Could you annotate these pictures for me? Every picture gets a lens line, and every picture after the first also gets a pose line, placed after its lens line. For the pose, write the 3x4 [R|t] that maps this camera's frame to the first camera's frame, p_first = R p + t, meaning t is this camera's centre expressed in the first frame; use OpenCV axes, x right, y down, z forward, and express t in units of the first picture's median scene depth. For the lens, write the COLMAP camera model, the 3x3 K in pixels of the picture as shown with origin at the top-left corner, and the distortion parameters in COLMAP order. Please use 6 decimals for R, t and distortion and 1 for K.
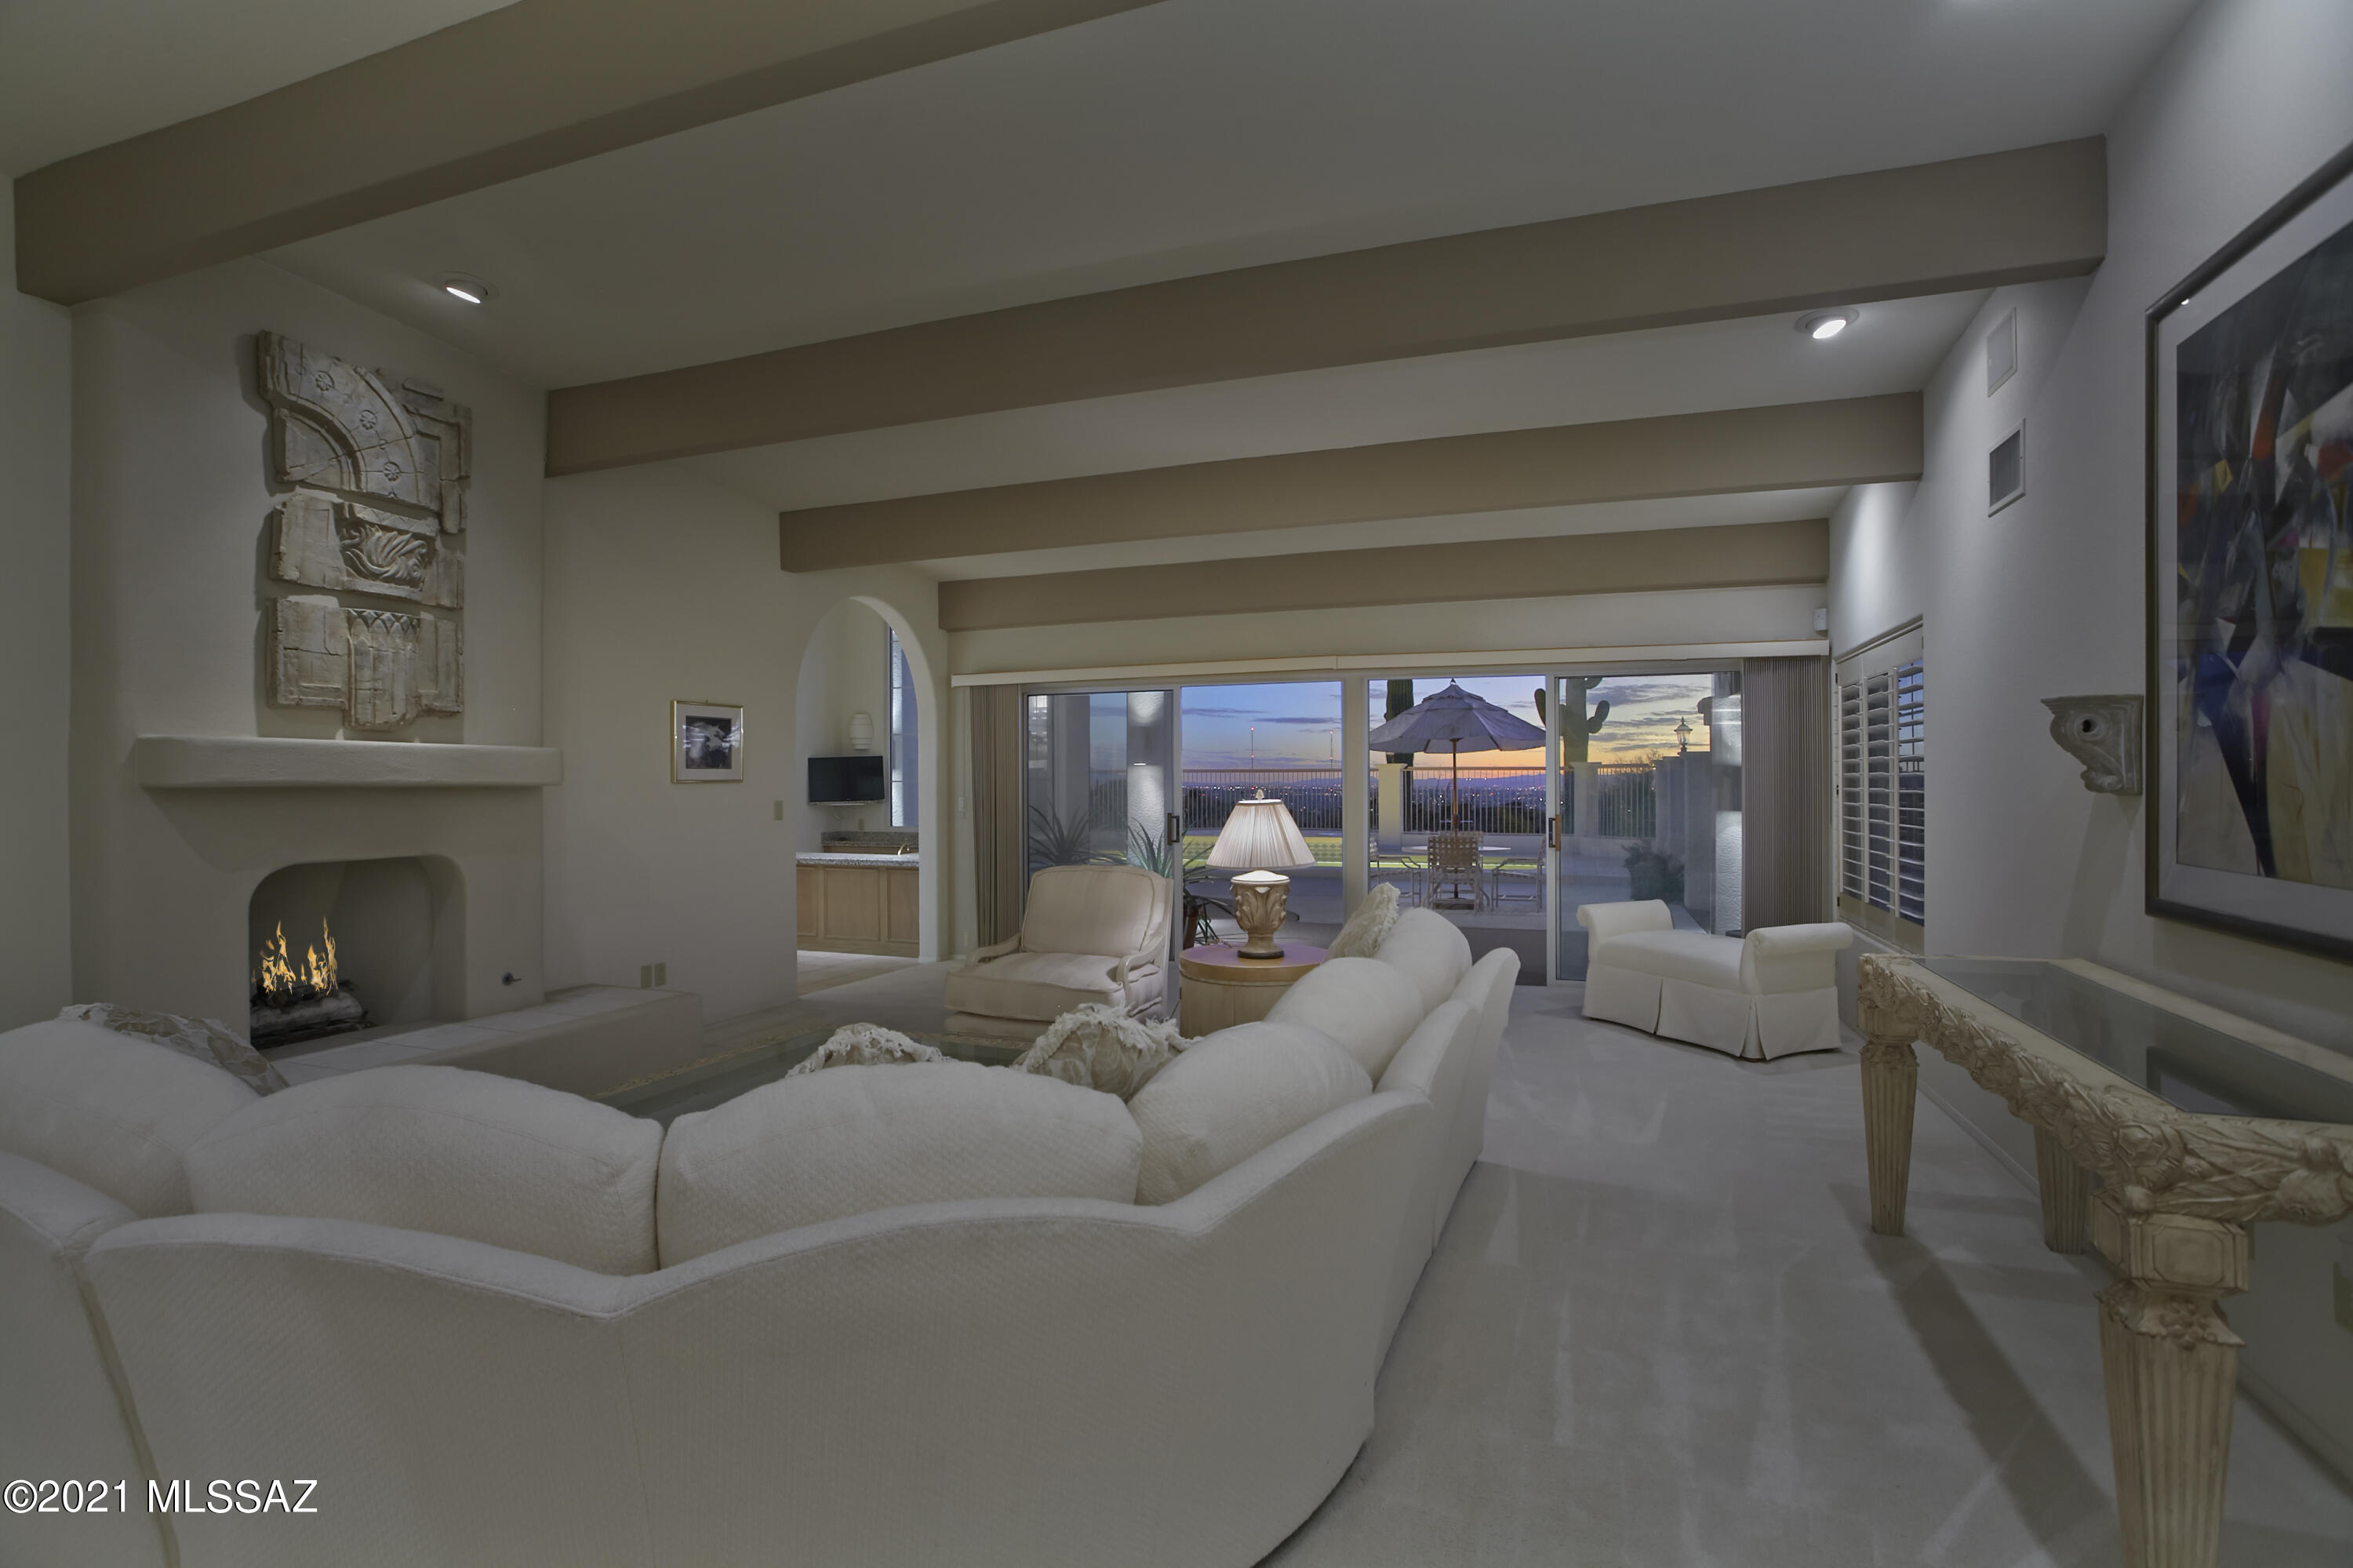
lens RADIAL K [[1197.1, 0, 1213.7], [0, 1197.1, 787.3], [0, 0, 1]] dist [-0.056183, 0.034502]
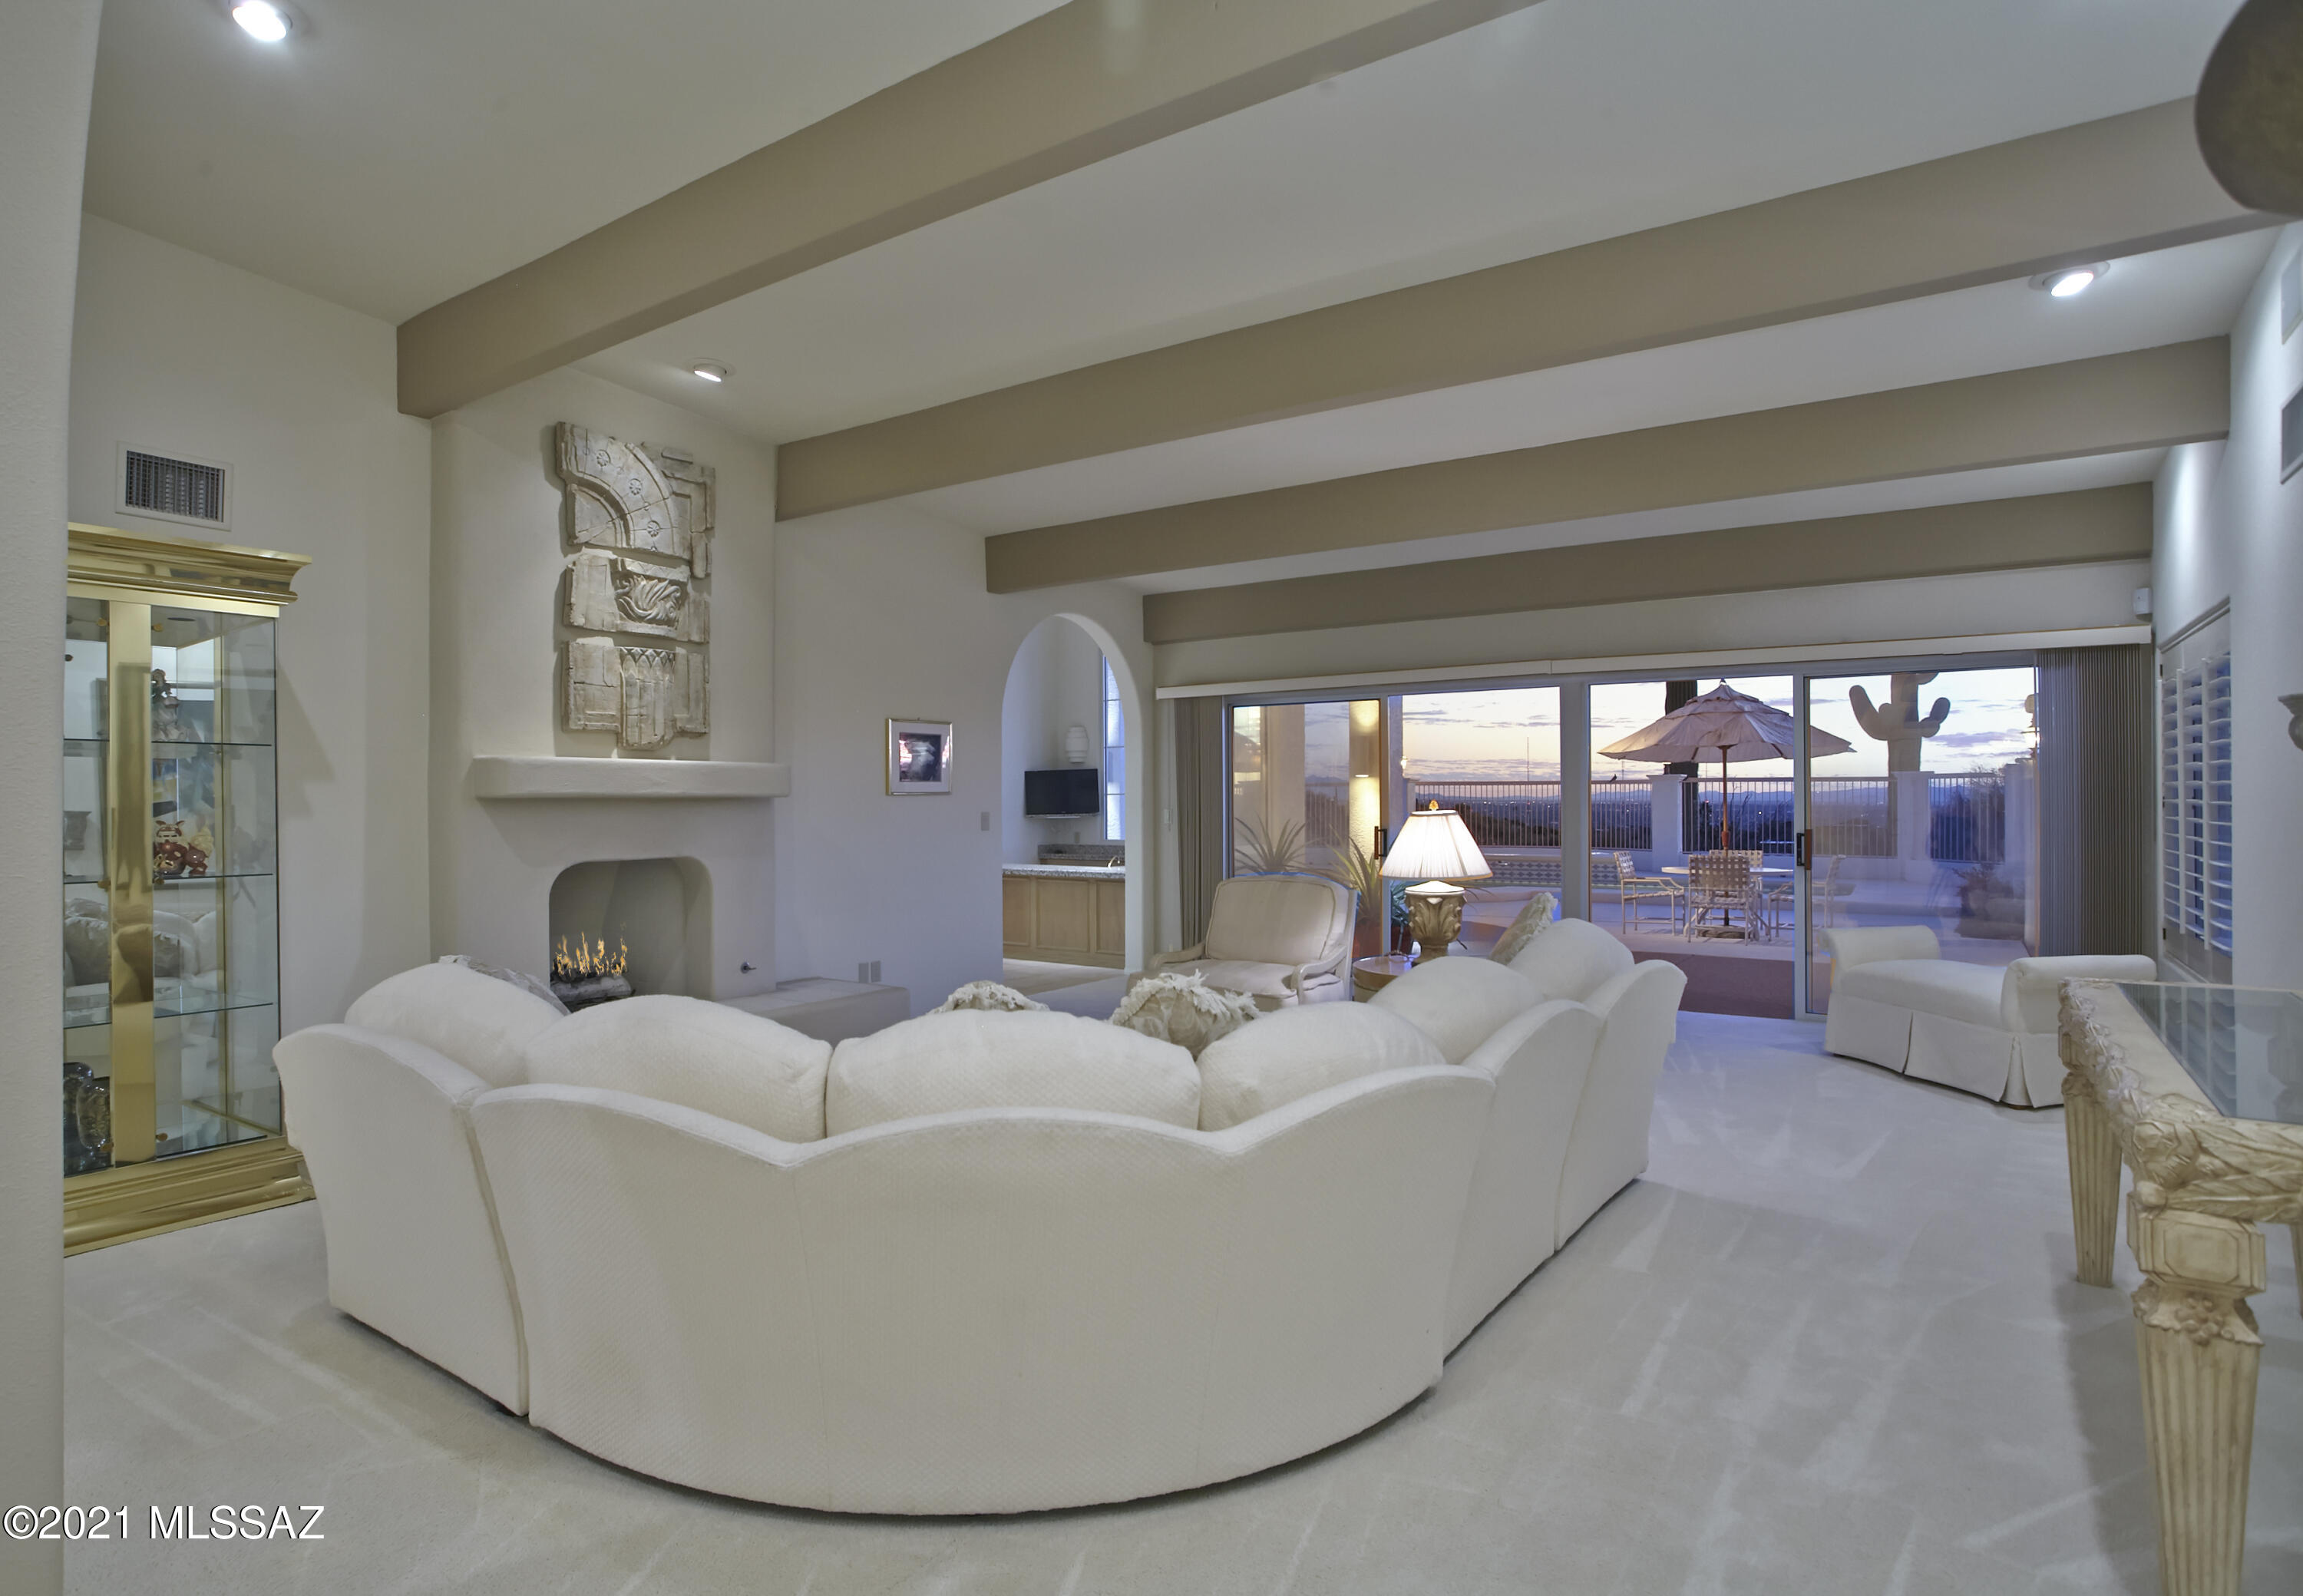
lens RADIAL K [[1264.5, 0, 1151.5], [0, 1264.5, 798.0], [0, 0, 1]] dist [-0.030483, 0.032387]
pose [[0.972439, -0.000666, -0.233157, 0.081662], [0.000156, 0.999998, -0.002204, 0.003010], [0.233158, 0.002107, 0.972437, -0.114289]]
